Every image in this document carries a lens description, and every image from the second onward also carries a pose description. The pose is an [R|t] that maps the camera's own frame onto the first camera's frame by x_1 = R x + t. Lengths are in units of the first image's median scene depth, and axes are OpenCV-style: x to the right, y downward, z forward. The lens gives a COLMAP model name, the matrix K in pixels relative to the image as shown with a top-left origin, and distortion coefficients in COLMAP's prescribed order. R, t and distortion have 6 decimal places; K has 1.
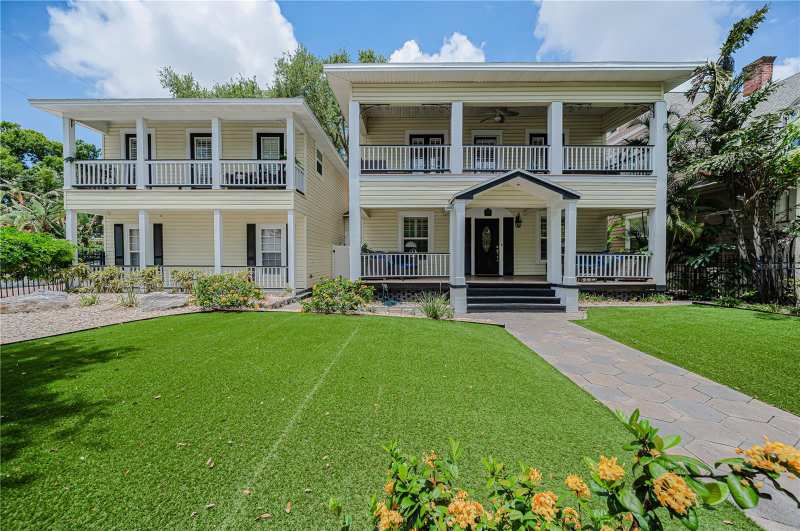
lens RADIAL K [[331.7, 0, 412.0], [0, 331.7, 262.4], [0, 0, 1]] dist [-0.001913, 0.000977]
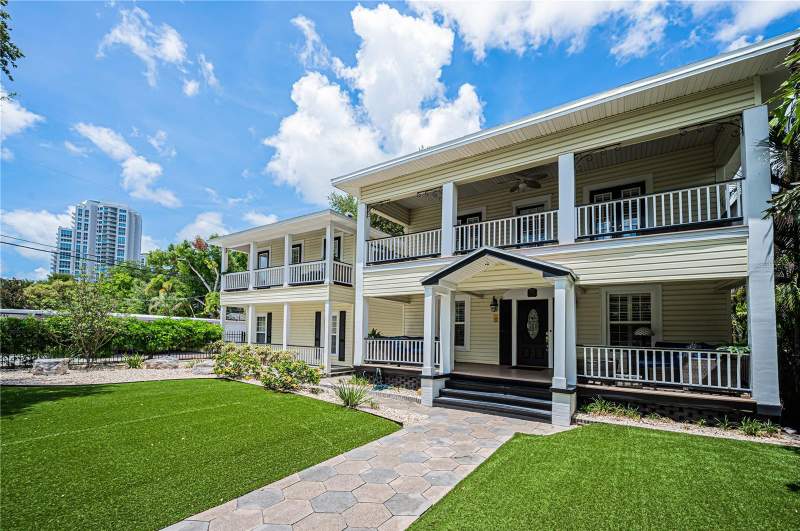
lens RADIAL K [[331.7, 0, 383.9], [0, 331.7, 317.6], [0, 0, 1]] dist [-0.001913, 0.000977]
pose [[0.838263, -0.008310, -0.545202, 0.481723], [-0.031931, 0.997420, -0.064298, -0.026535], [0.544330, 0.071308, 0.835835, 0.120275]]
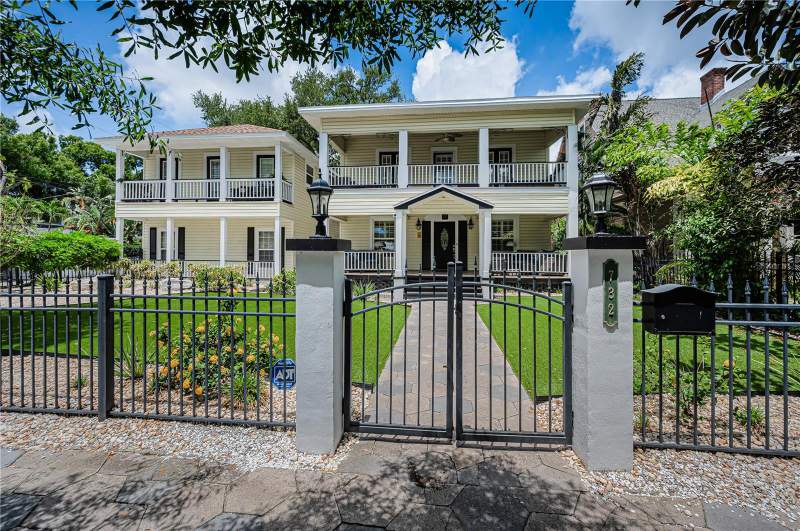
lens RADIAL K [[331.7, 0, 399.0], [0, 331.7, 249.9], [0, 0, 1]] dist [-0.001913, 0.000977]
pose [[0.995064, 0.003094, -0.099191, 0.238049], [-0.005894, 0.999592, -0.027941, 0.001363], [0.099064, 0.028388, 0.994676, -0.227098]]
